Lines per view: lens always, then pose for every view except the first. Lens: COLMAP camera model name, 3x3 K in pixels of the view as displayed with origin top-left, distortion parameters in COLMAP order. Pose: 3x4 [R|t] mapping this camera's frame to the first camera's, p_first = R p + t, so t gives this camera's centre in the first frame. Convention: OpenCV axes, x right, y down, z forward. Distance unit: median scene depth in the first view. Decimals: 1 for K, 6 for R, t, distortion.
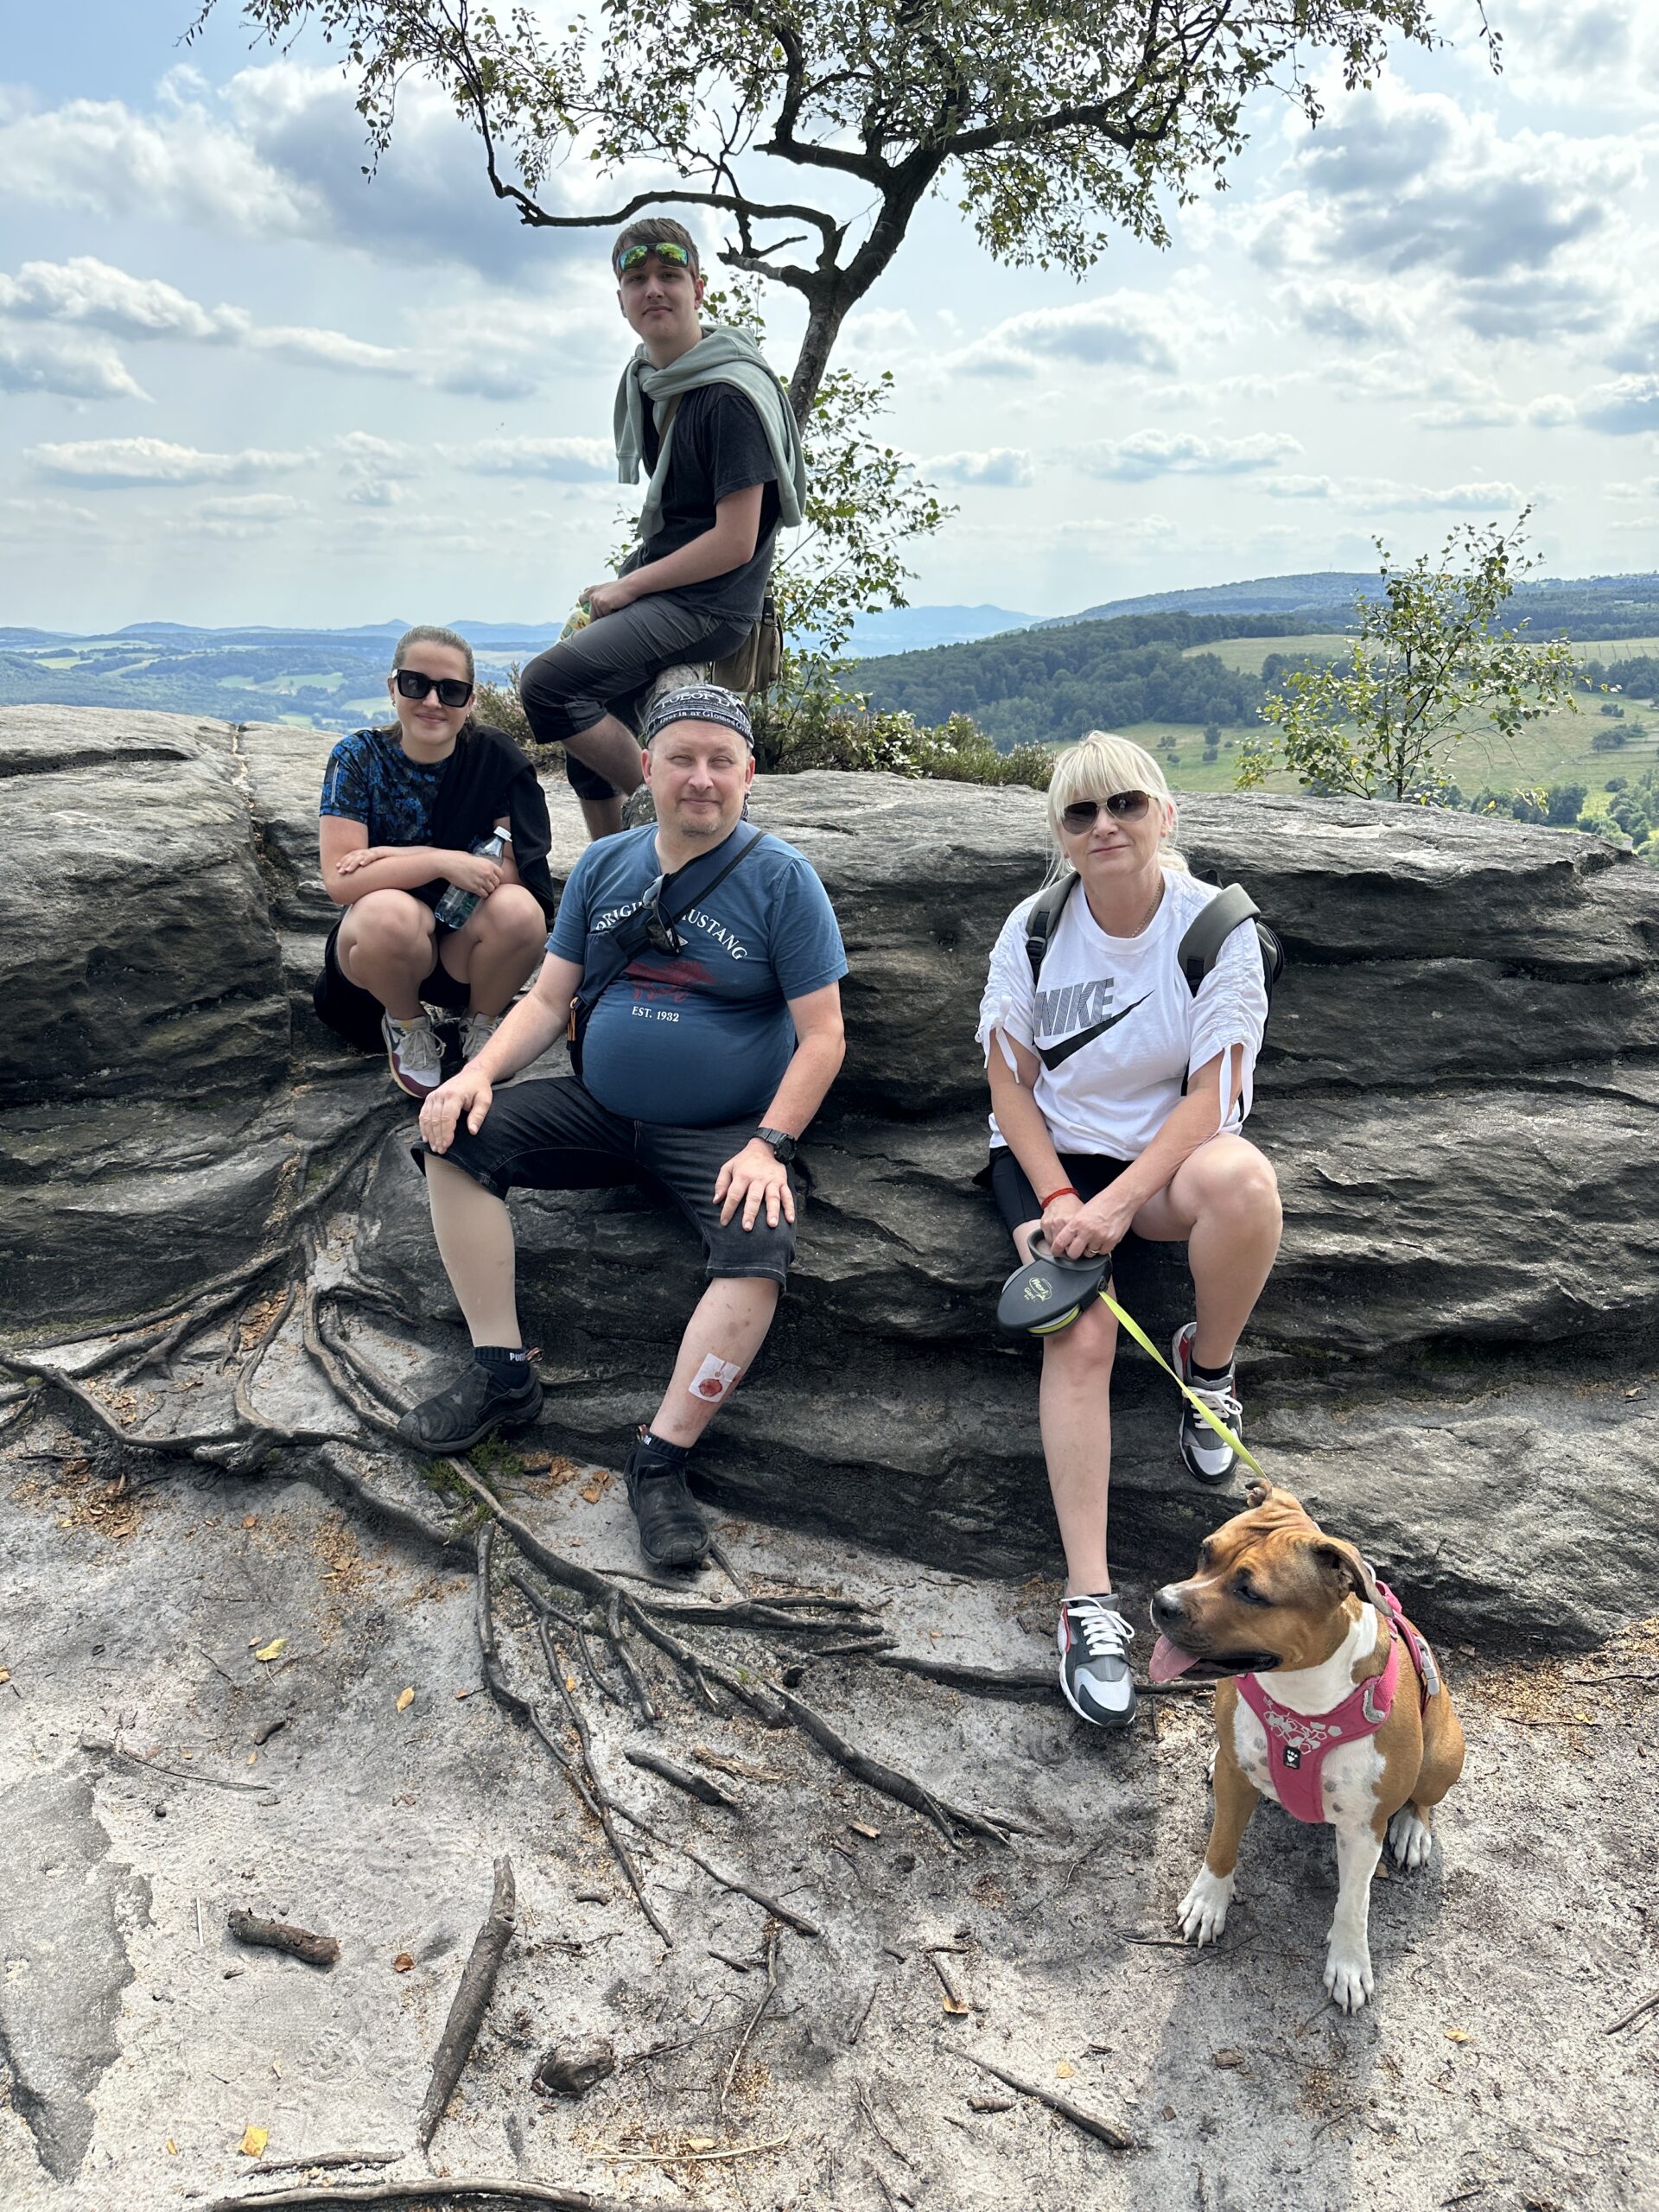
lens RADIAL K [[1556.6, 0, 830.7], [0, 1556.6, 1088.3], [0, 0, 1]] dist [0.019116, -0.027320]
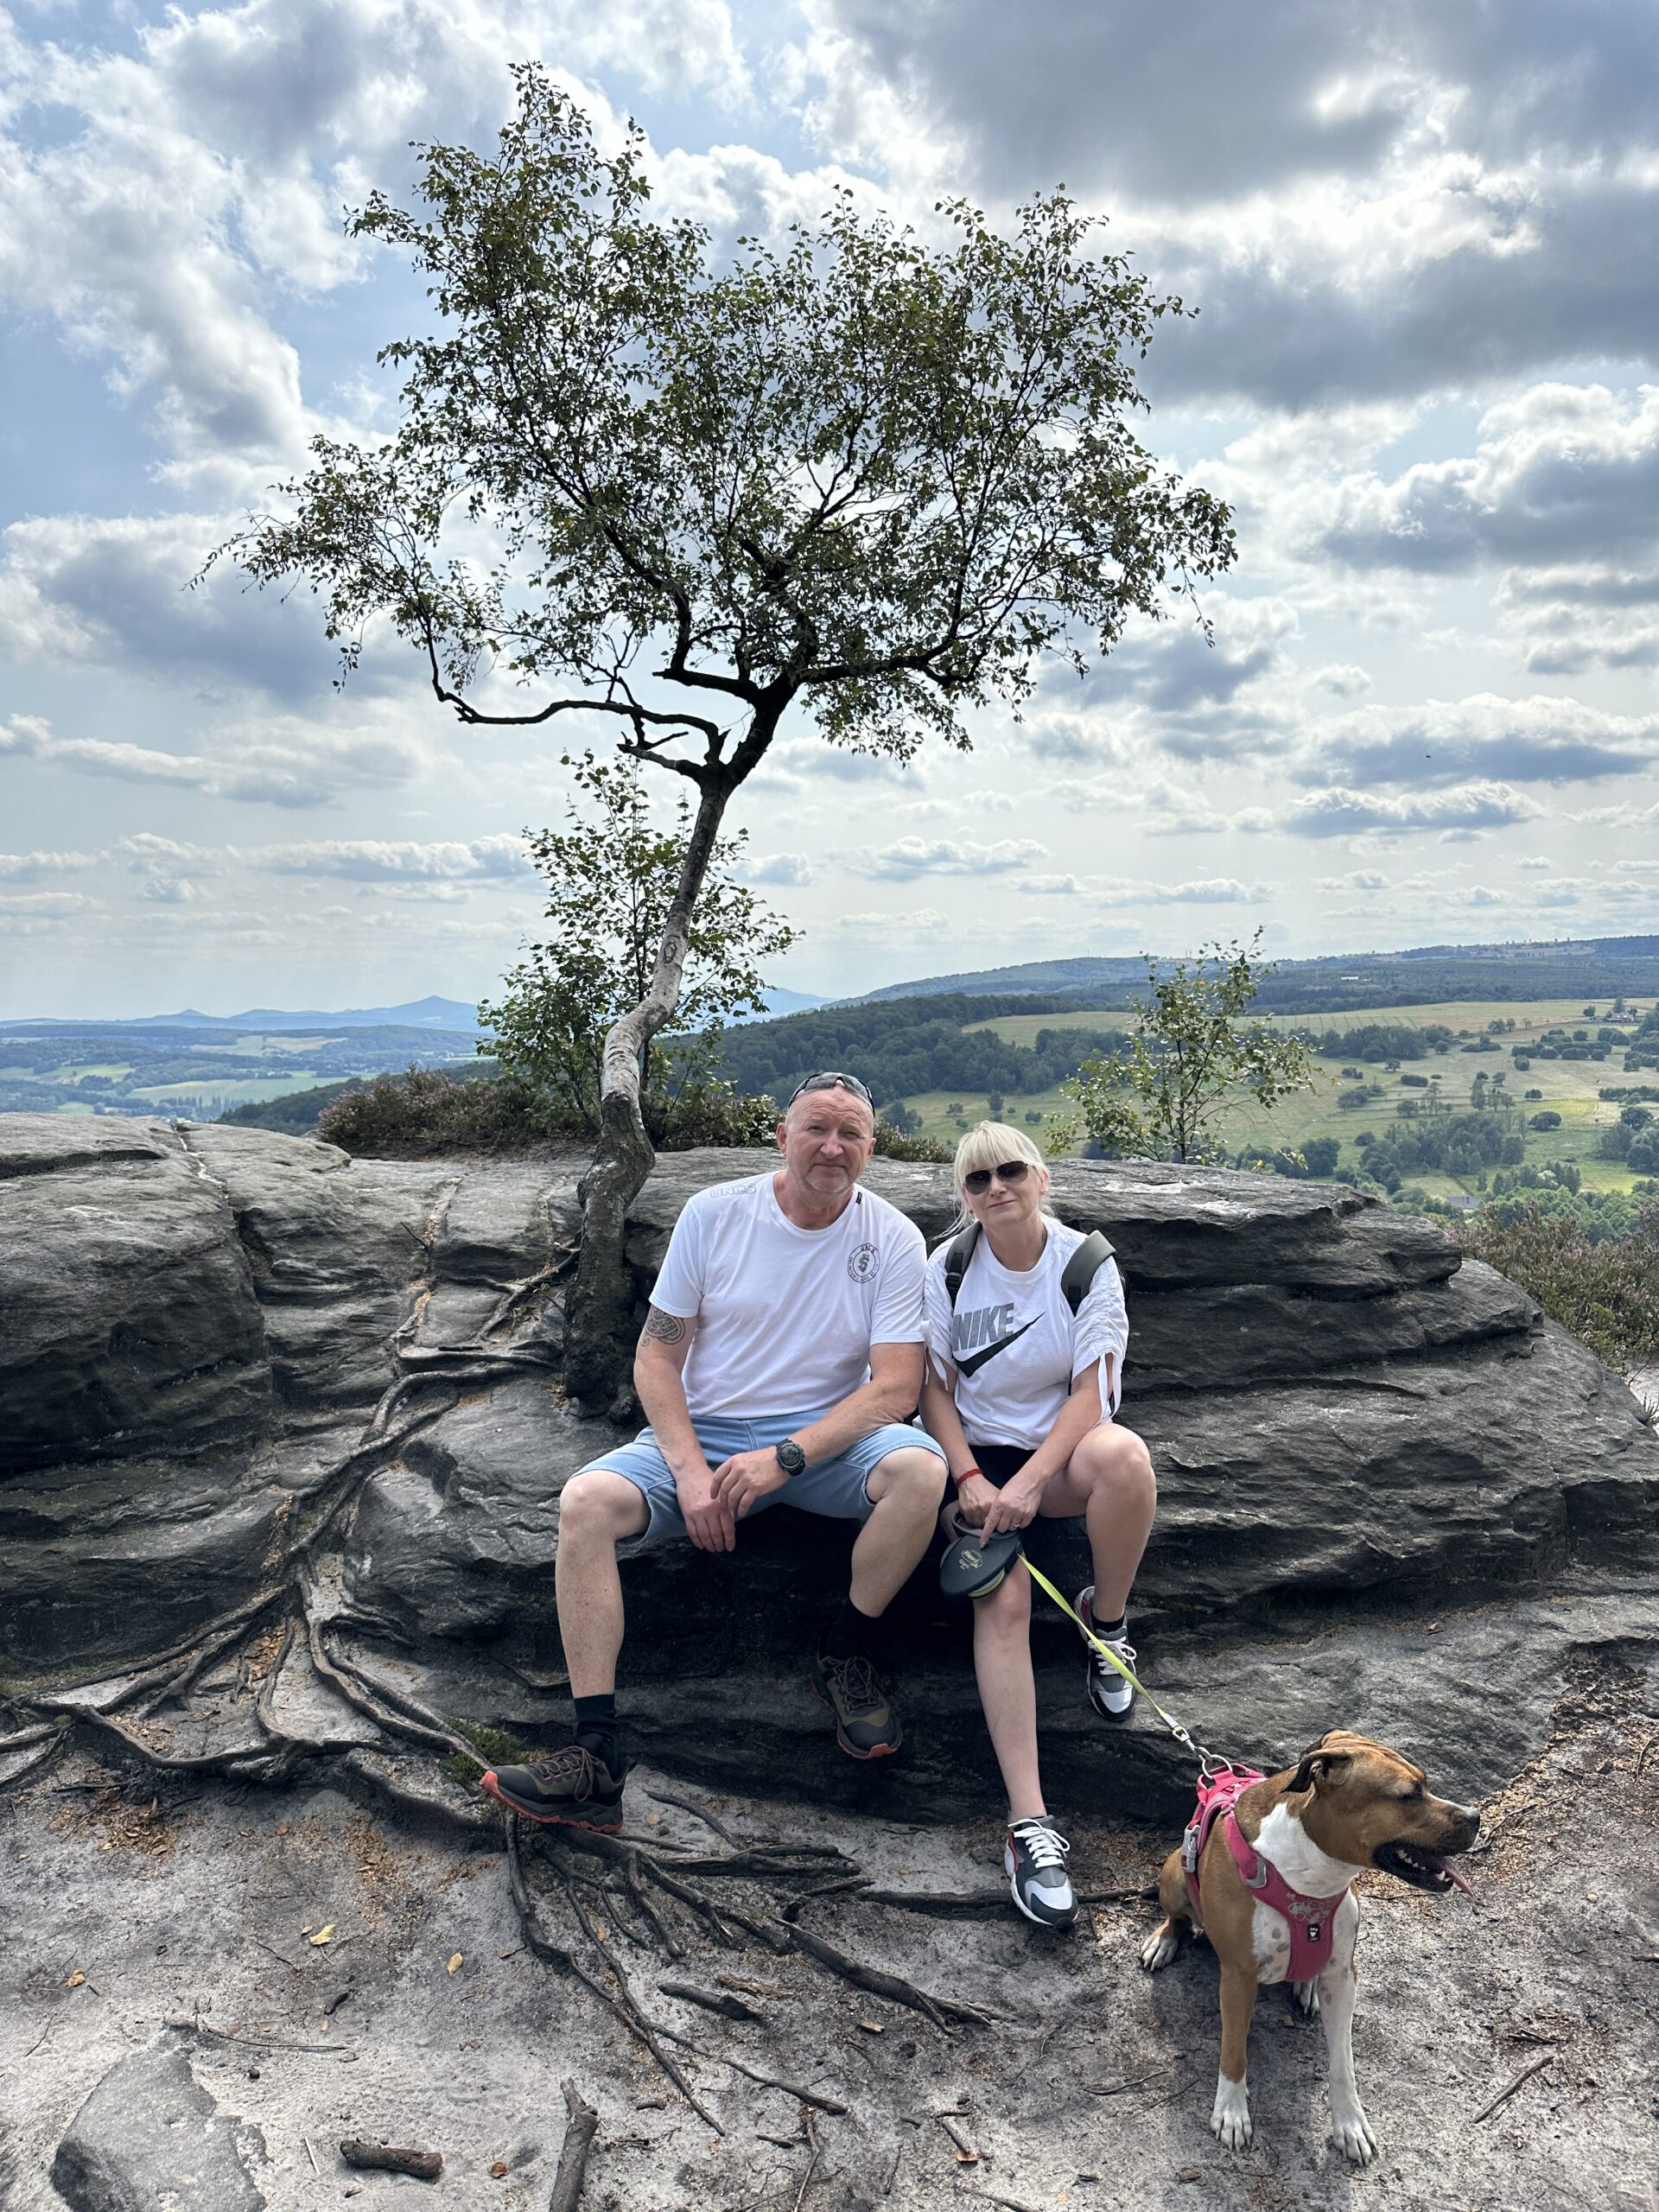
lens RADIAL K [[1556.6, 0, 830.7], [0, 1556.6, 1088.3], [0, 0, 1]] dist [0.019116, -0.027320]
pose [[0.991343, -0.022136, 0.129417, -0.122492], [0.051883, 0.971508, -0.231259, 0.043712], [-0.120610, 0.235971, 0.964246, -0.262534]]
